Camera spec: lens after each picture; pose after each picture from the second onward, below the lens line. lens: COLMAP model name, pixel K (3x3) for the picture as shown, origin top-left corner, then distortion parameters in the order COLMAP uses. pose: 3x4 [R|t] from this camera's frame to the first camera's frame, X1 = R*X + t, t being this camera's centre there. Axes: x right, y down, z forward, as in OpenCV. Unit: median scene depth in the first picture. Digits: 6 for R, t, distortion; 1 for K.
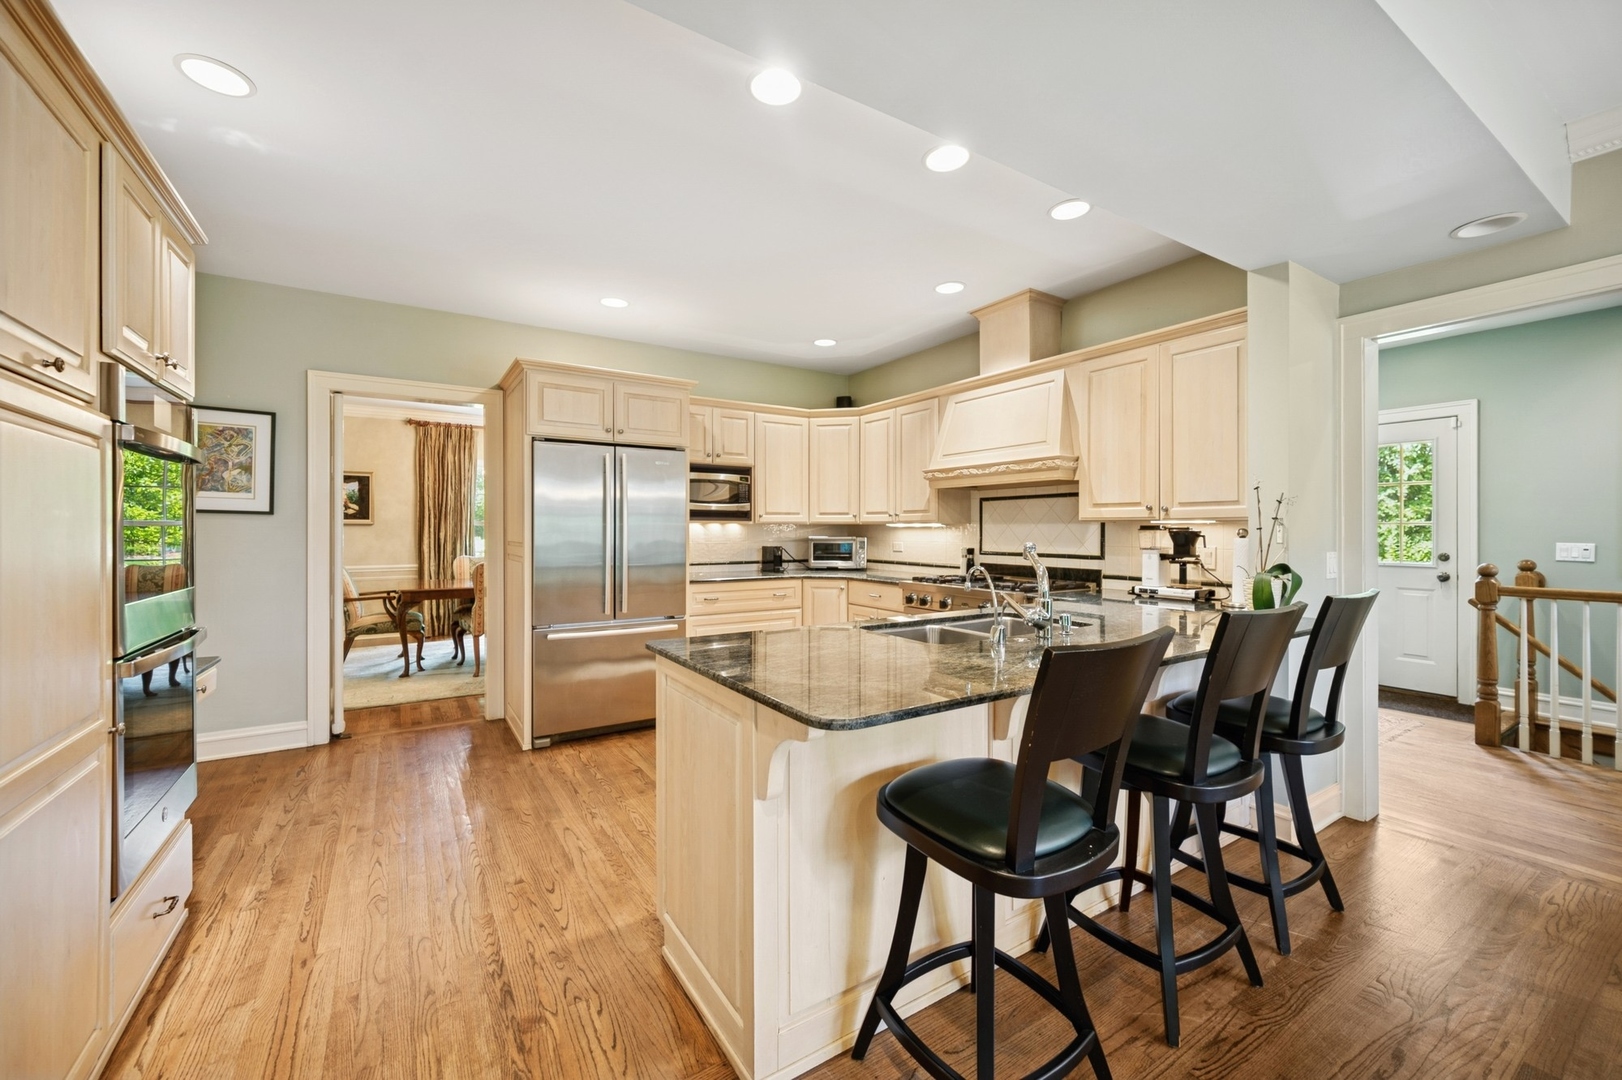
lens RADIAL K [[647.9, 0, 811.1], [0, 647.9, 533.0], [0, 0, 1]] dist [-0.001788, -0.000226]
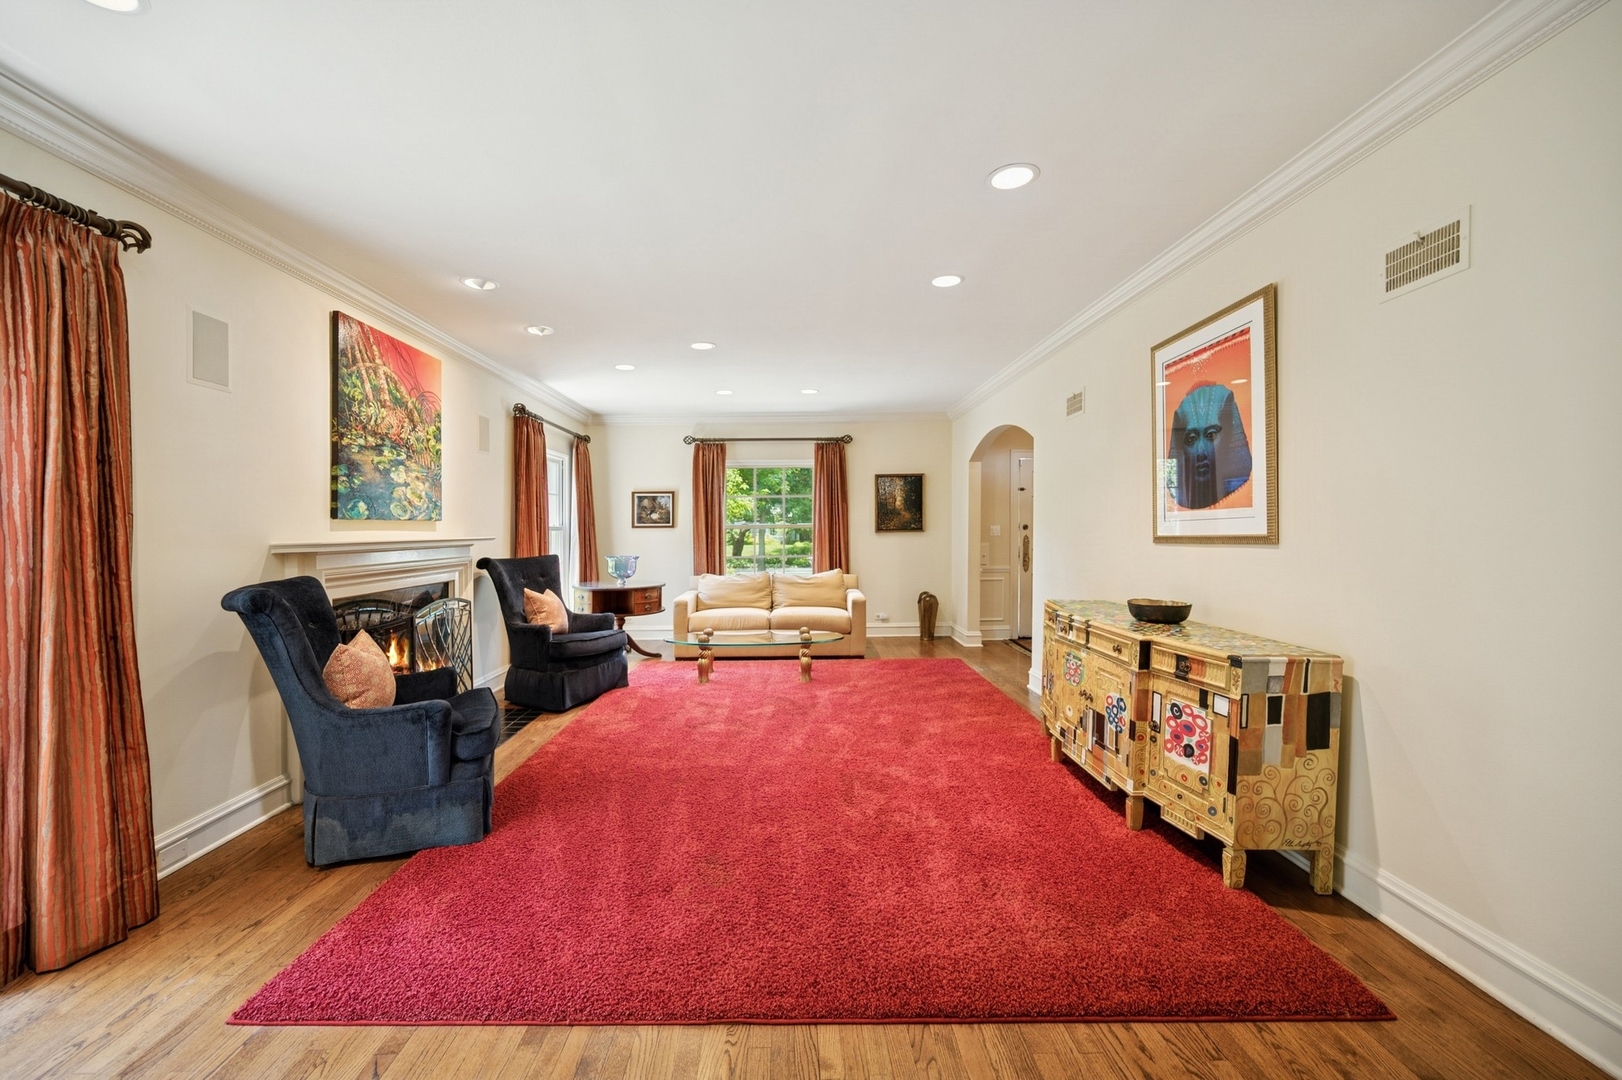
lens RADIAL K [[647.9, 0, 810.5], [0, 647.9, 535.2], [0, 0, 1]] dist [-0.001788, -0.000226]
pose [[0.860764, 0.001697, -0.509001, -1.370869], [0.003193, 0.999957, 0.008735, -0.021171], [0.508994, -0.009144, 0.860722, -0.523846]]
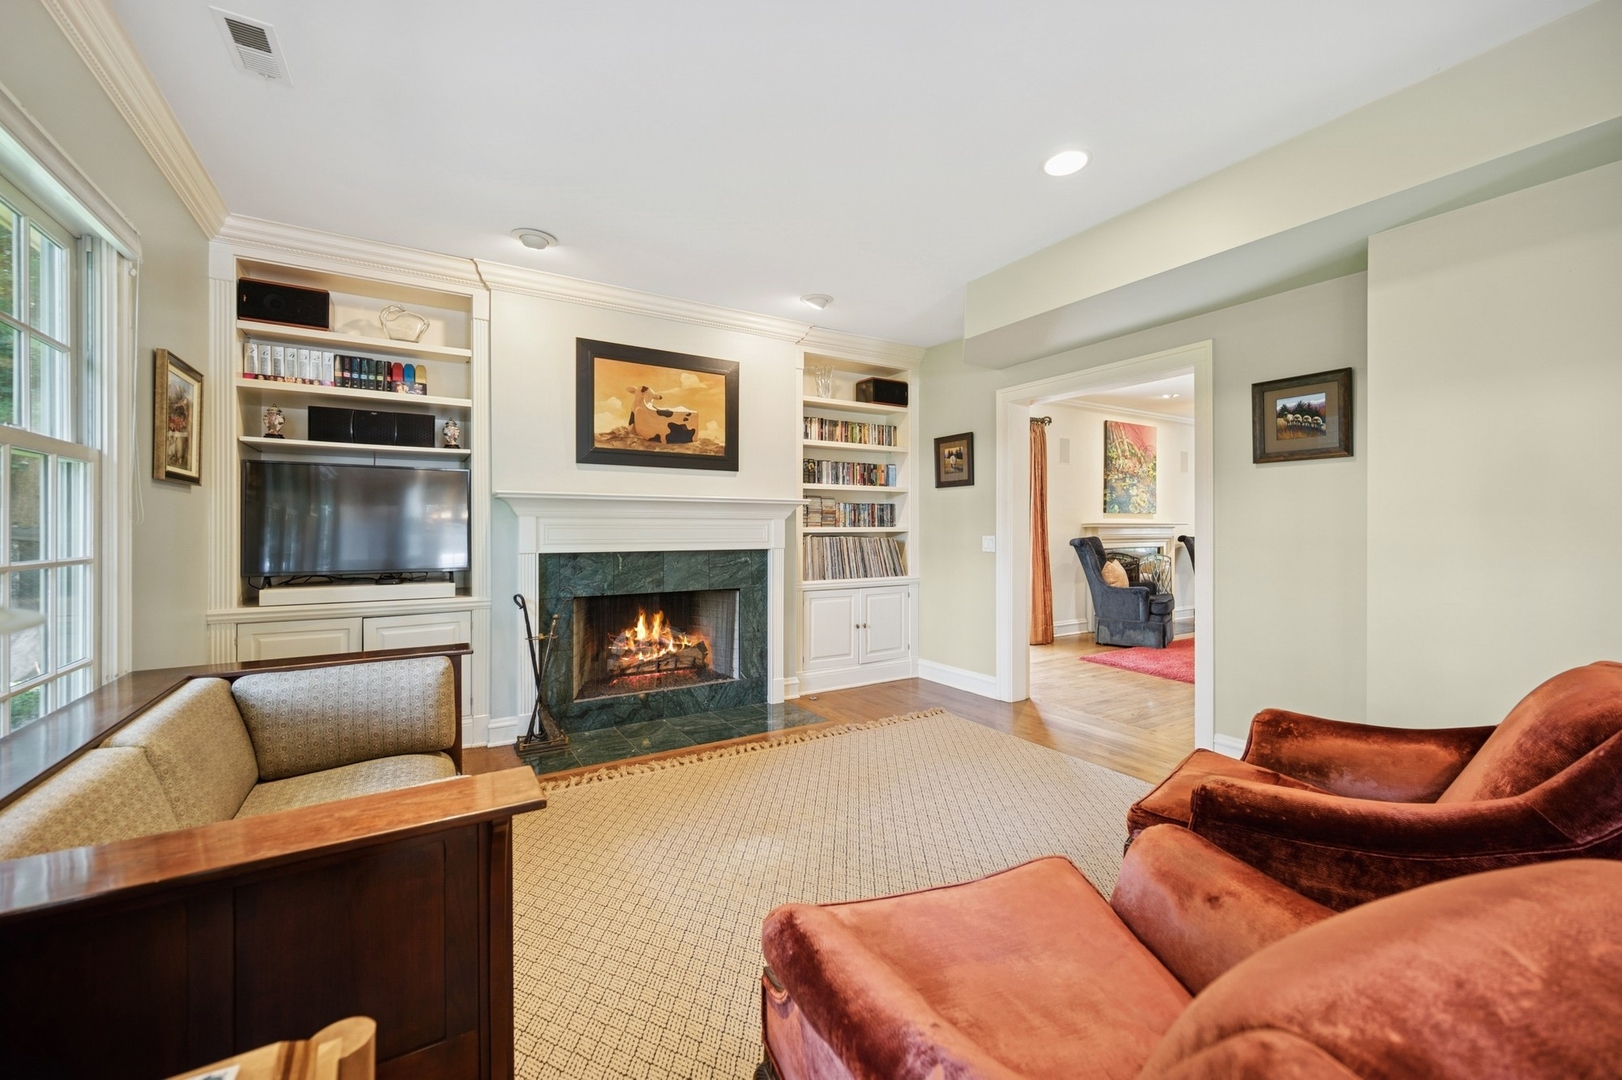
lens RADIAL K [[647.9, 0, 803.3], [0, 647.9, 527.0], [0, 0, 1]] dist [-0.001788, -0.000226]
pose [[-0.021013, -0.002226, -0.999777, -0.413931], [-0.000929, 0.999997, -0.002207, 0.009267], [0.999779, 0.000882, -0.021015, -0.959836]]
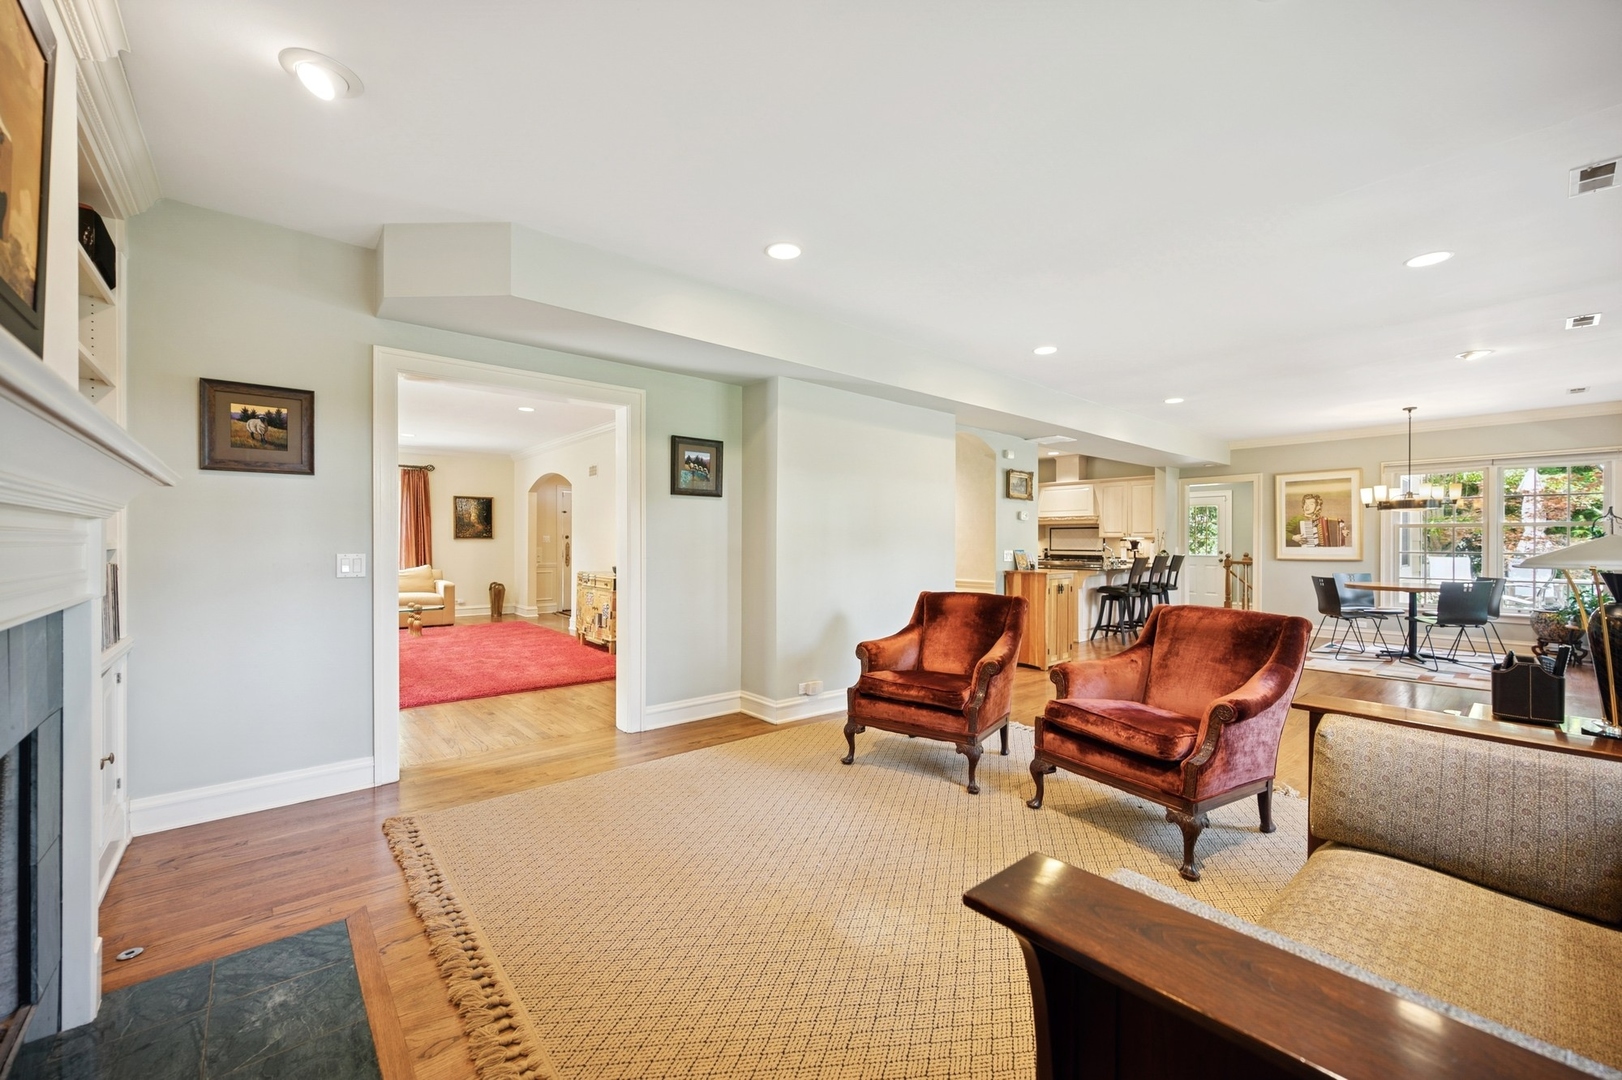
lens RADIAL K [[647.9, 0, 806.8], [0, 647.9, 548.0], [0, 0, 1]] dist [-0.001788, -0.000226]
pose [[0.990148, -0.001296, 0.140019, -1.155313], [0.000756, 0.999992, 0.003907, 0.013159], [-0.140023, -0.003762, 0.990141, -1.516449]]
